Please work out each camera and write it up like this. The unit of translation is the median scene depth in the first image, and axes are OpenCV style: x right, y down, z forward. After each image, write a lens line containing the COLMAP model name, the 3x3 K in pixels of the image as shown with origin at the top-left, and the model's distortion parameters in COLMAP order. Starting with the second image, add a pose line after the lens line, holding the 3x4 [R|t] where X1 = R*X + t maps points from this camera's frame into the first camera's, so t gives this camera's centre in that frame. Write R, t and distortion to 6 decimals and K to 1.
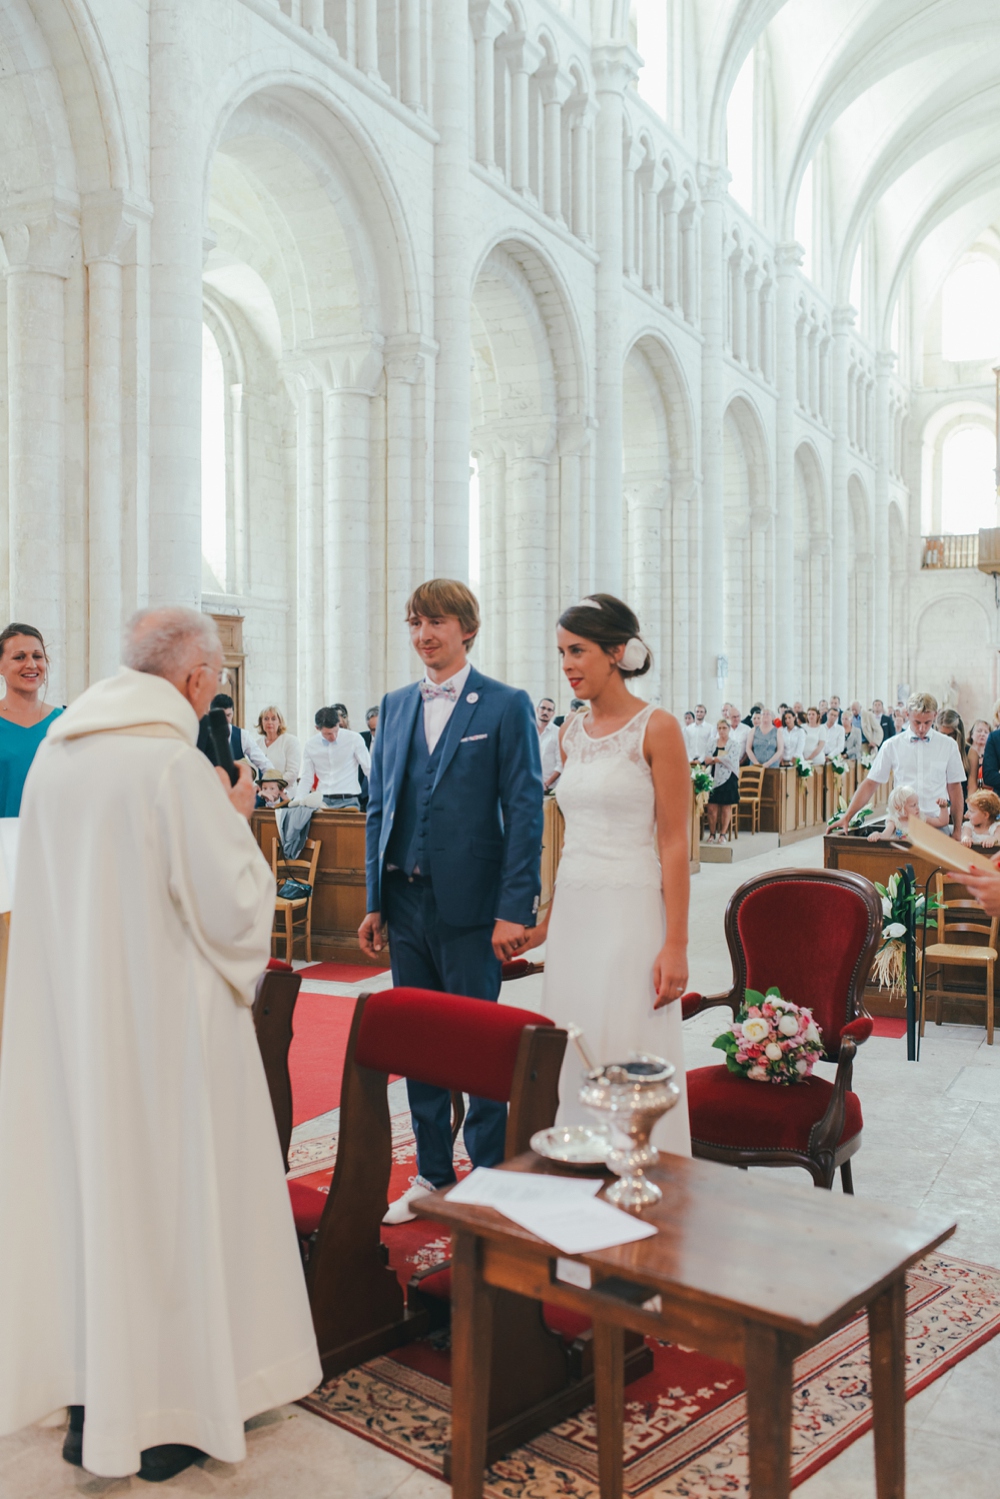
lens RADIAL K [[1407.6, 0, 501.0], [0, 1407.6, 747.2], [0, 0, 1]] dist [0.004253, -0.002491]
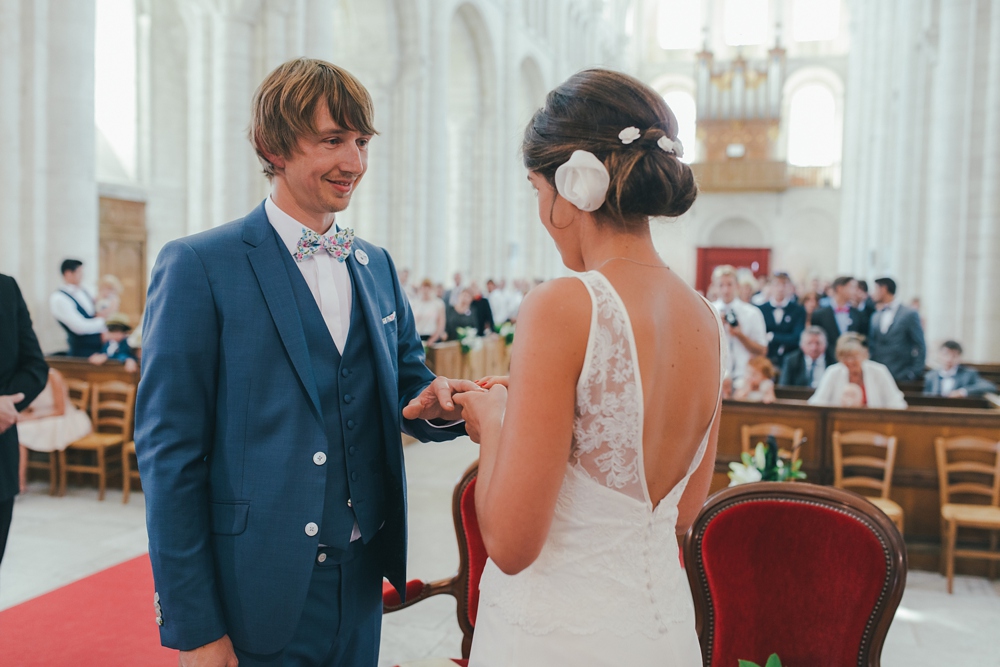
lens RADIAL K [[939.0, 0, 494.6], [0, 939.0, 319.6], [0, 0, 1]] dist [0.004253, -0.002491]
pose [[0.987685, 0.013184, 0.155899, -0.005078], [-0.015434, 0.999793, 0.013230, -0.001796], [-0.155693, -0.015473, 0.987684, 0.109673]]
